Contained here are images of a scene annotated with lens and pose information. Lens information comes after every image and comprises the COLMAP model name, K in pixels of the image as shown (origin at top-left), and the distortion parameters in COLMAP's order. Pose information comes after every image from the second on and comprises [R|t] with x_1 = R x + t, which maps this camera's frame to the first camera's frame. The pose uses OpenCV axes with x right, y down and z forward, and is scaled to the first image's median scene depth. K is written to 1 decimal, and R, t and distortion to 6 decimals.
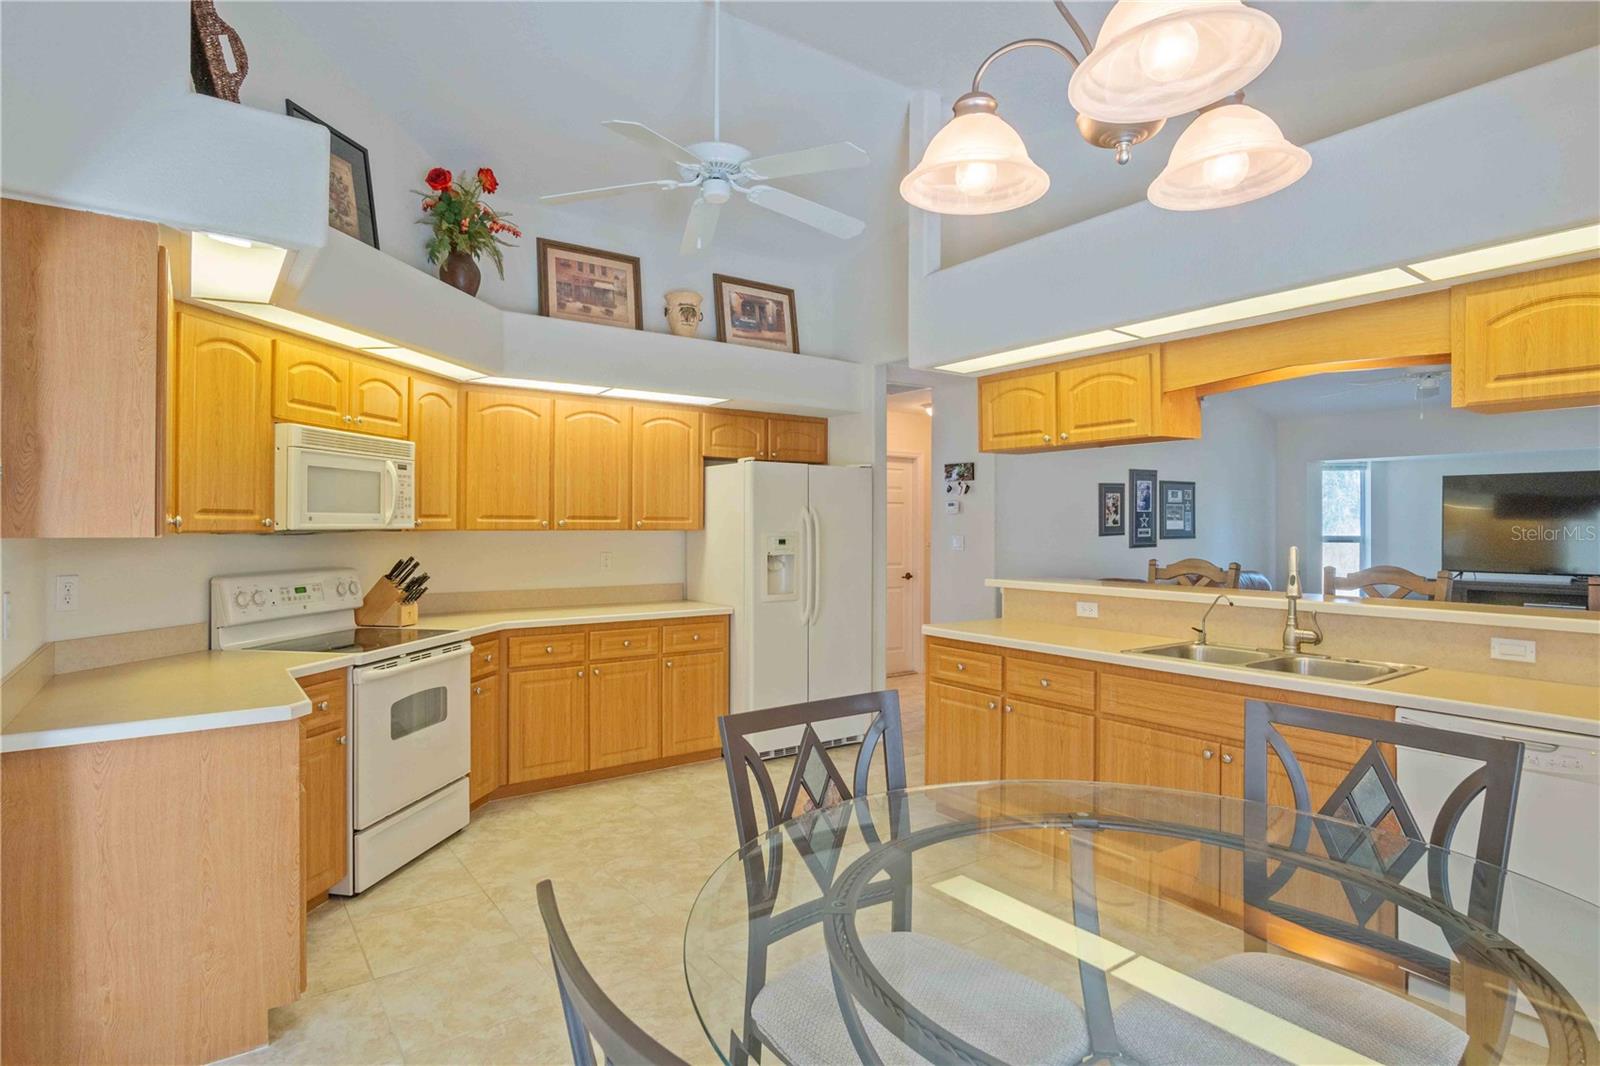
lens RADIAL K [[853.7, 0, 802.1], [0, 853.7, 522.4], [0, 0, 1]] dist [-0.007993, -0.000242]
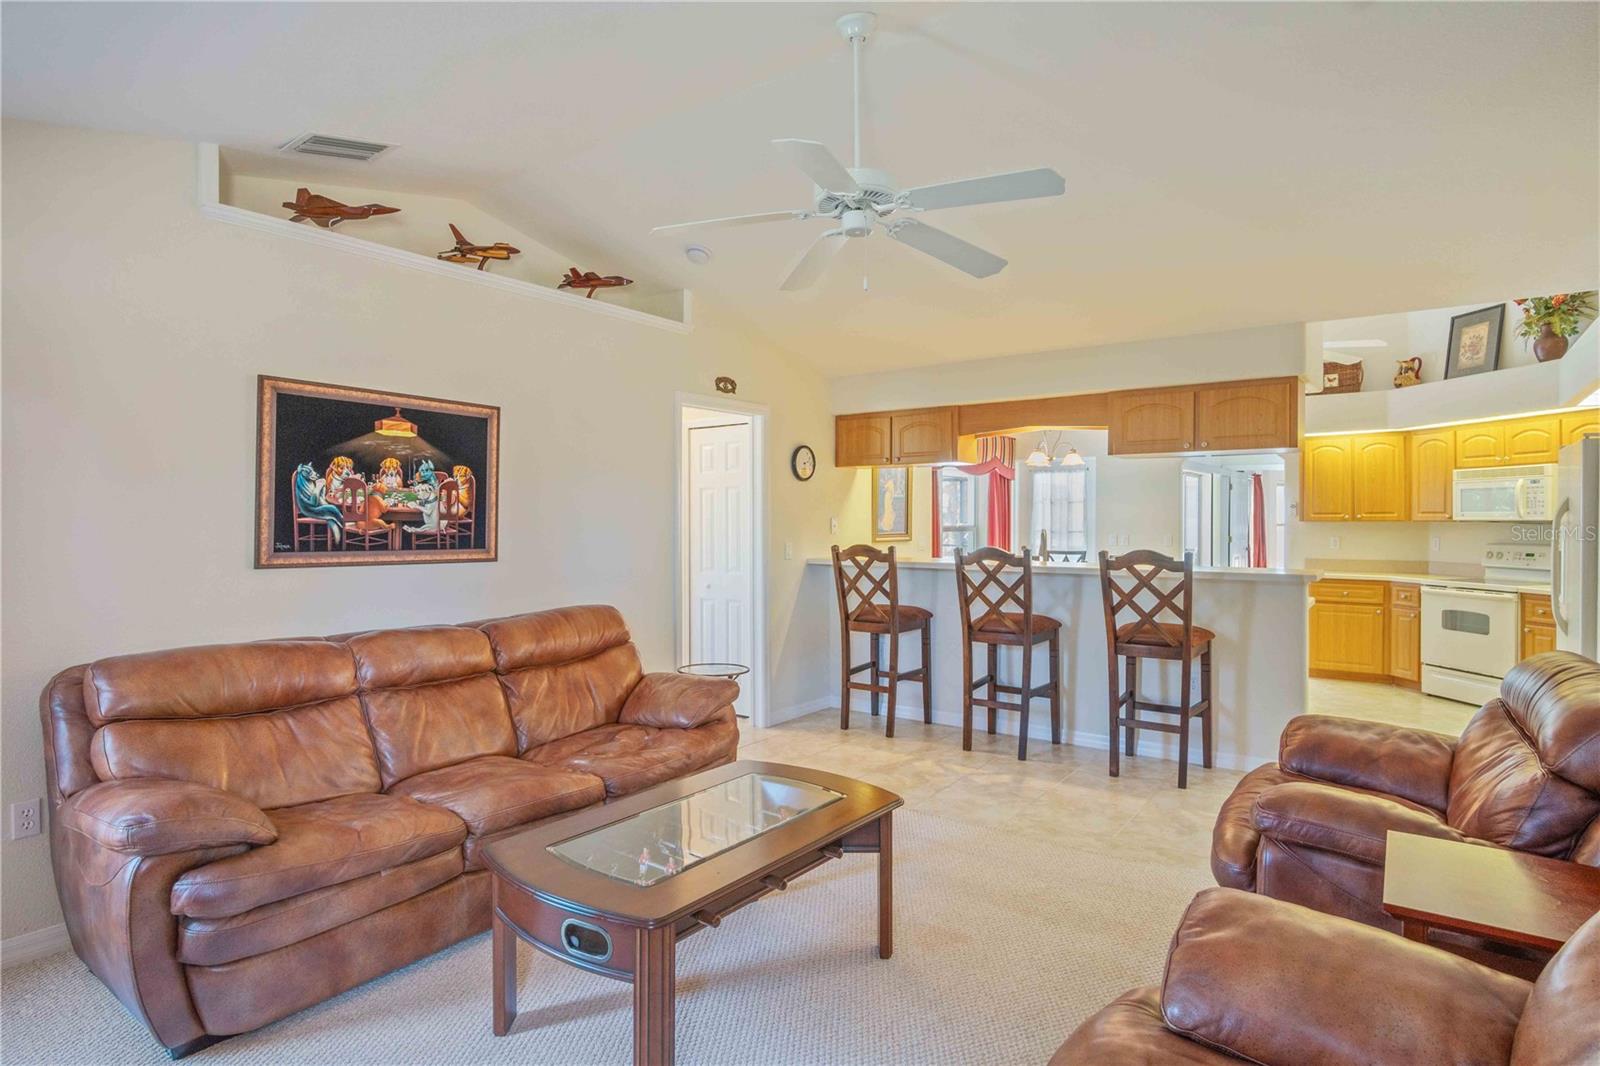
lens RADIAL K [[853.7, 0, 794.2], [0, 853.7, 527.2], [0, 0, 1]] dist [-0.007993, -0.000242]
pose [[-0.953218, 0.000850, -0.302281, 1.067291], [-0.000905, 0.999984, 0.005667, 0.009849], [0.302281, 0.005676, -0.953202, 1.683826]]
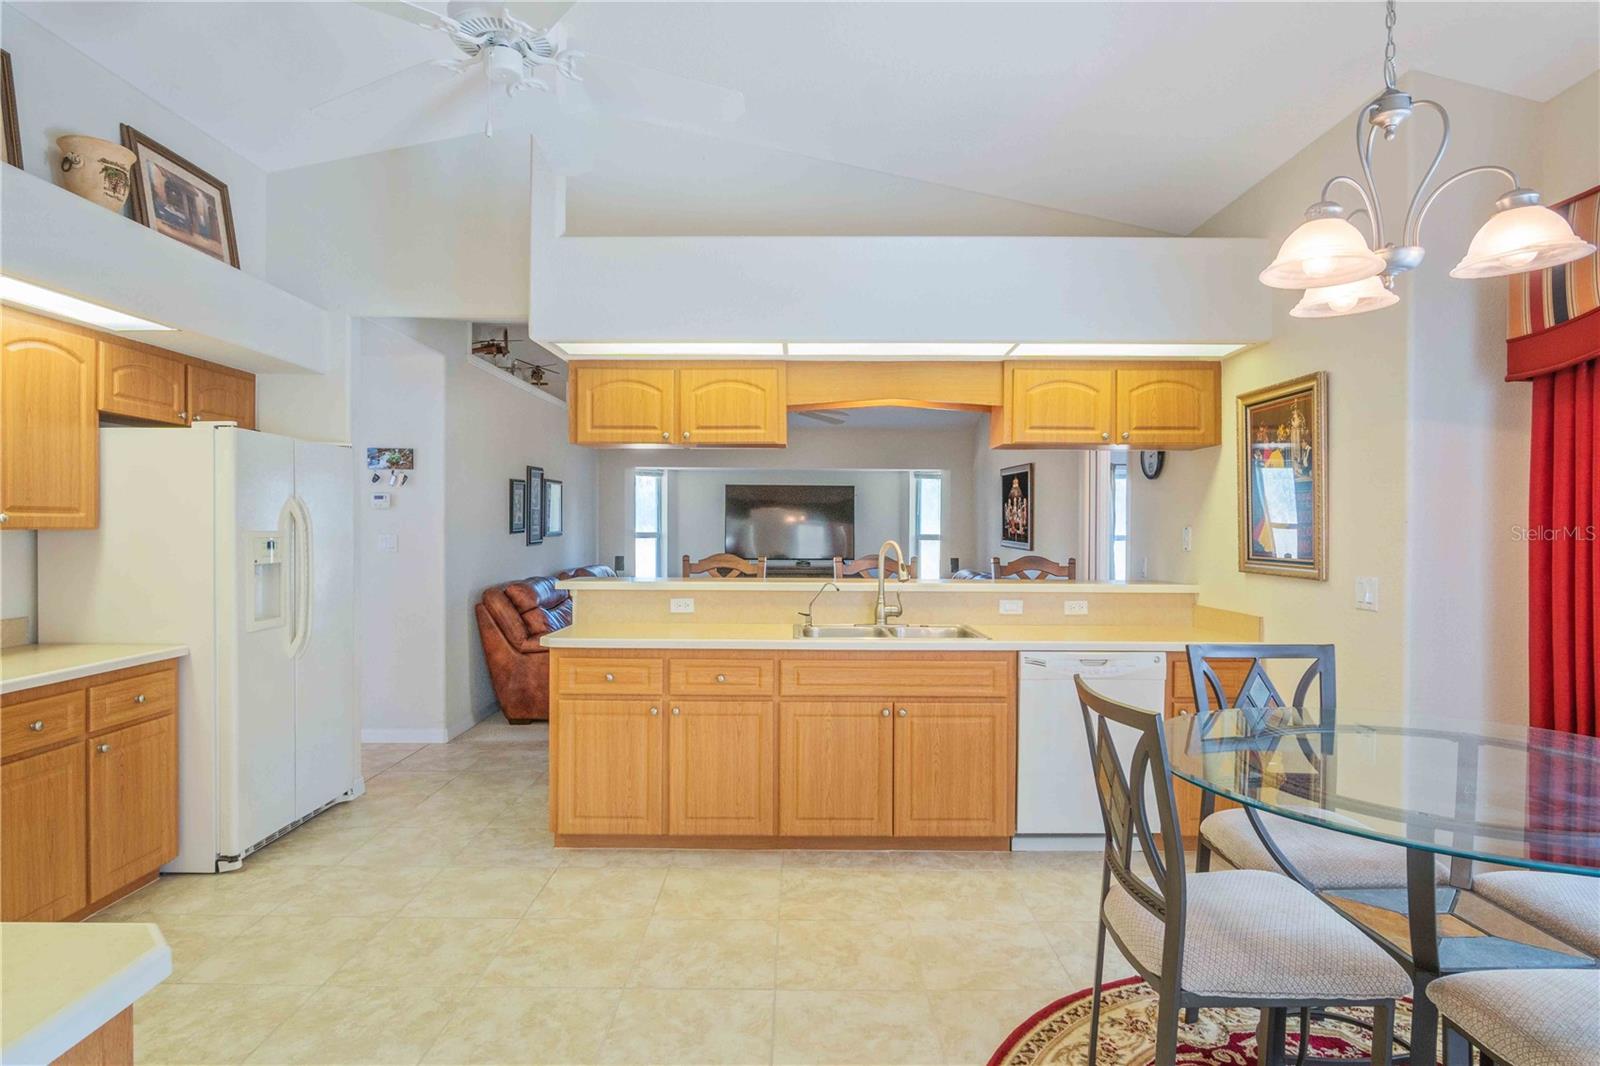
lens RADIAL K [[853.7, 0, 798.9], [0, 853.7, 538.6], [0, 0, 1]] dist [-0.007993, -0.000242]
pose [[0.586126, -0.011428, 0.810139, -0.353444], [-0.006922, 0.999793, 0.019111, 0.000884], [-0.810191, -0.016810, 0.585926, 0.240291]]
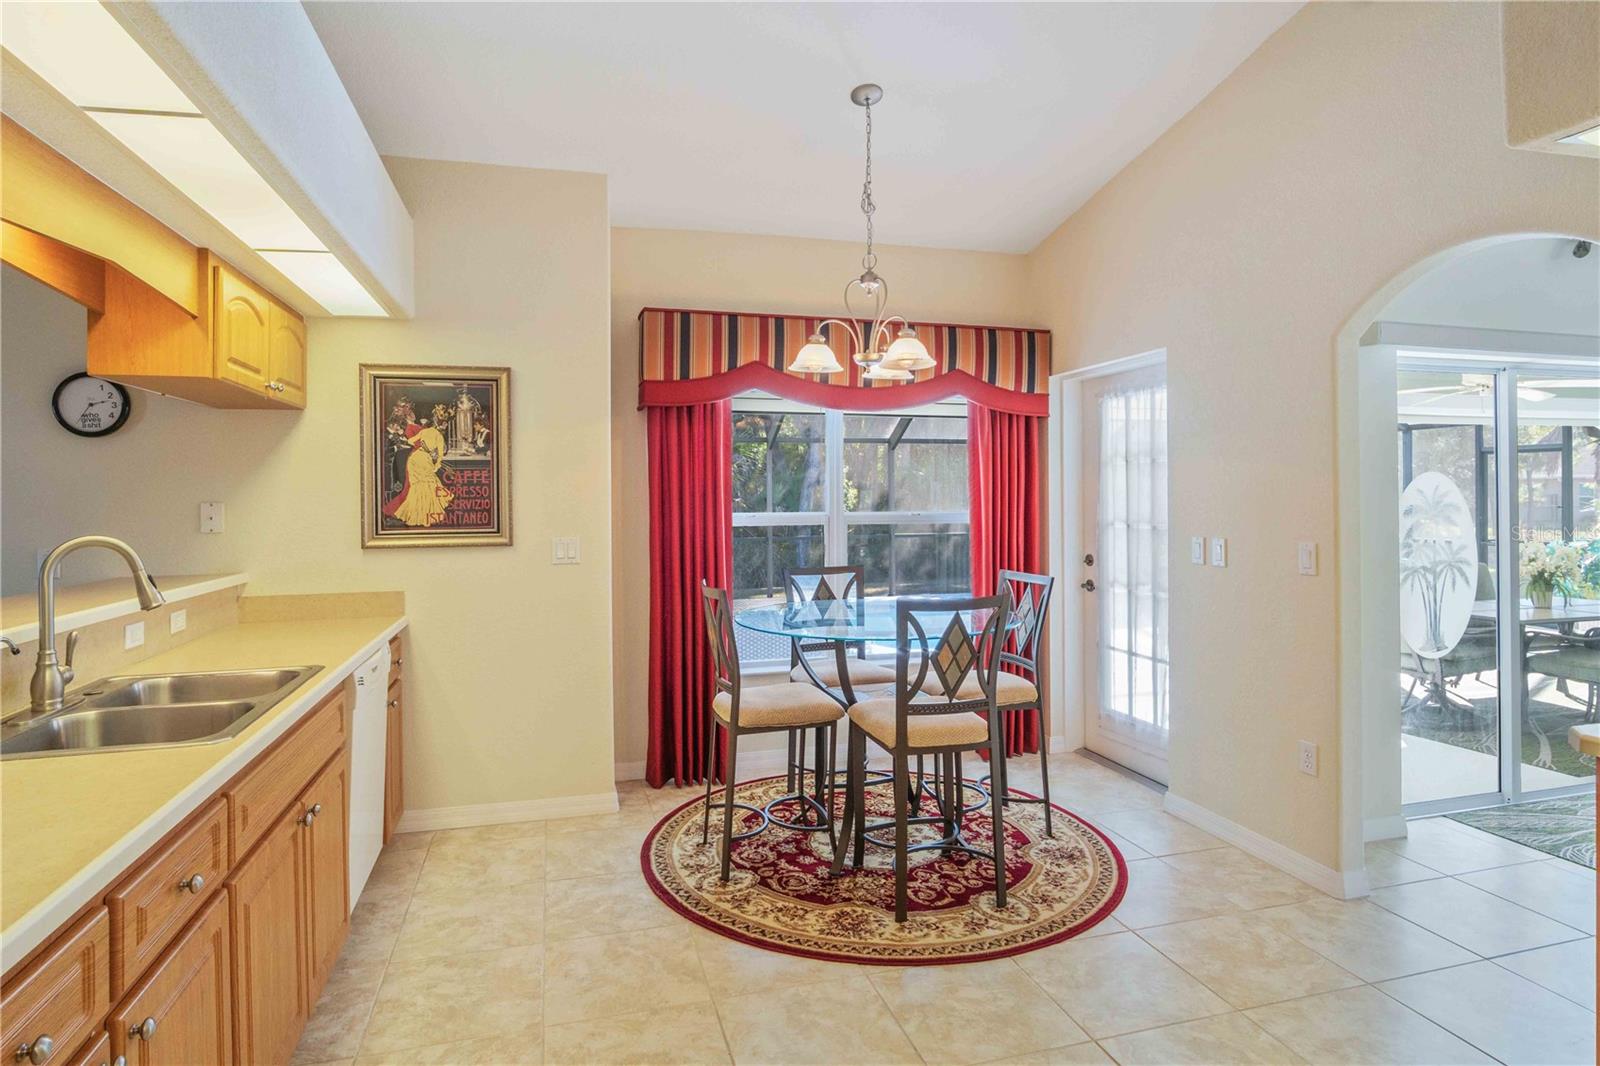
lens RADIAL K [[853.7, 0, 807.6], [0, 853.7, 498.2], [0, 0, 1]] dist [-0.007993, -0.000242]
pose [[-0.938374, 0.004746, 0.345589, -0.104465], [0.004249, 0.999989, -0.002196, 0.002641], [-0.345596, -0.000592, -0.938383, 0.924972]]
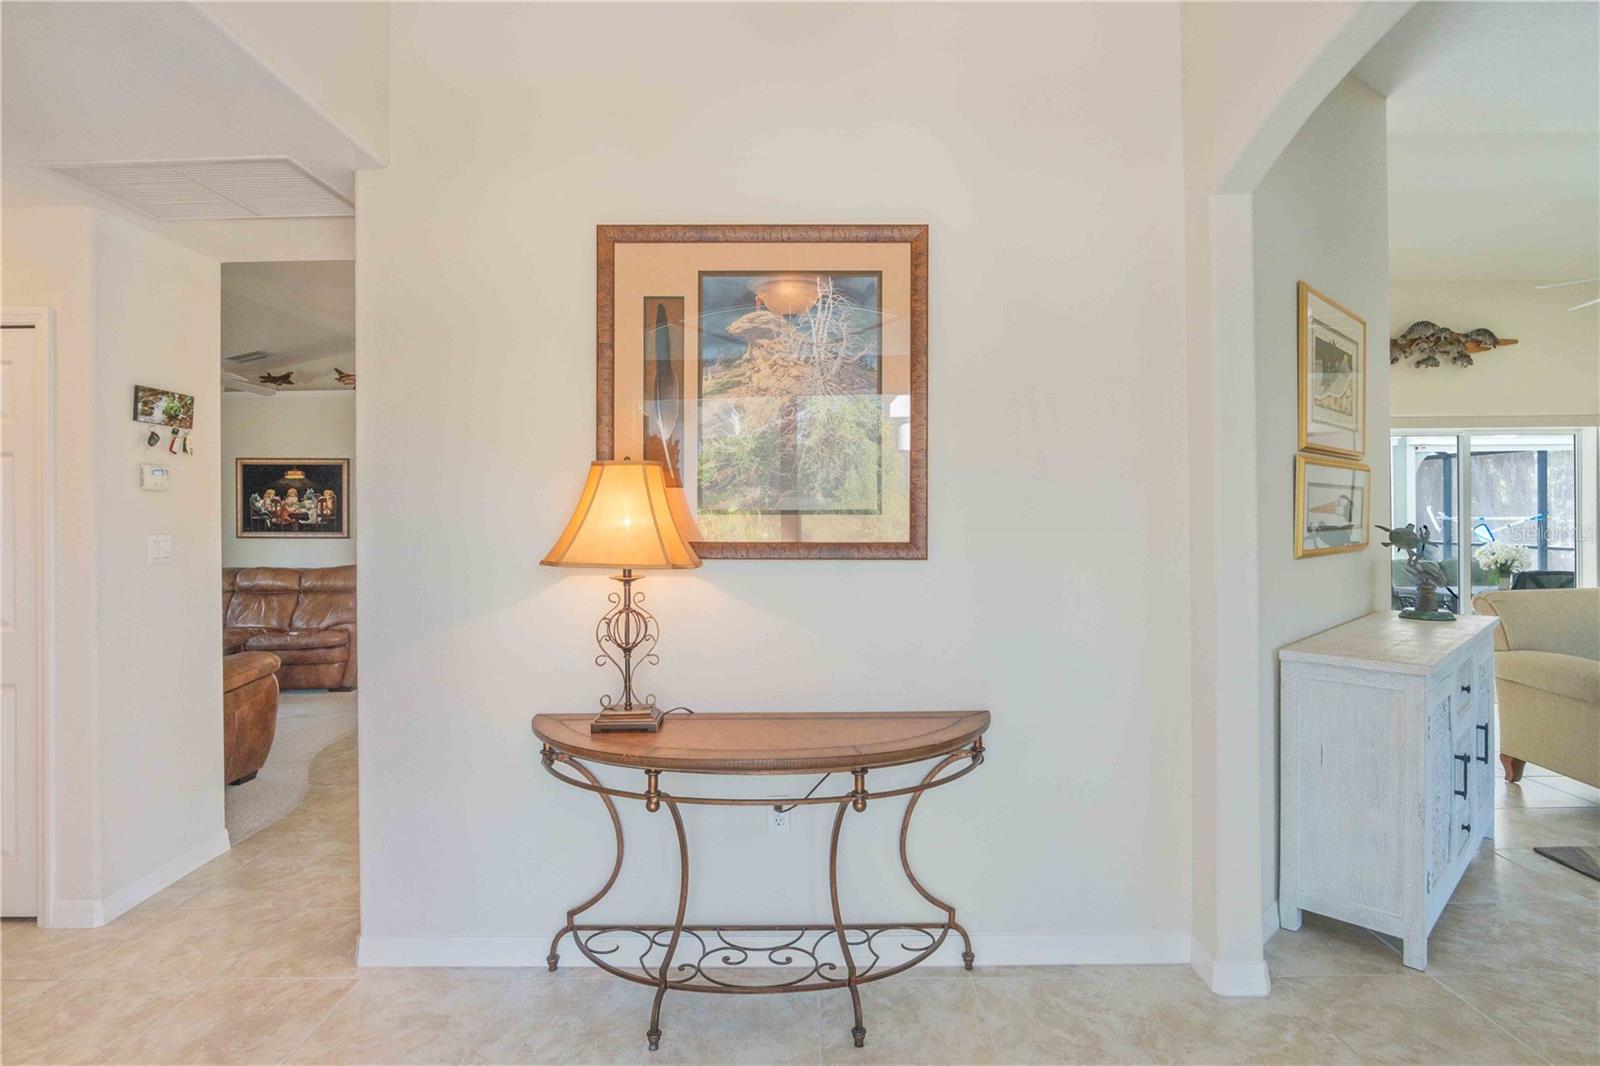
lens RADIAL K [[853.7, 0, 774.6], [0, 853.7, 513.9], [0, 0, 1]] dist [-0.007993, -0.000242]
pose [[-0.797651, 0.003925, 0.603107, -0.543046], [0.004181, 0.999991, -0.000979, 0.006808], [-0.603105, 0.001741, -0.797660, 1.592039]]
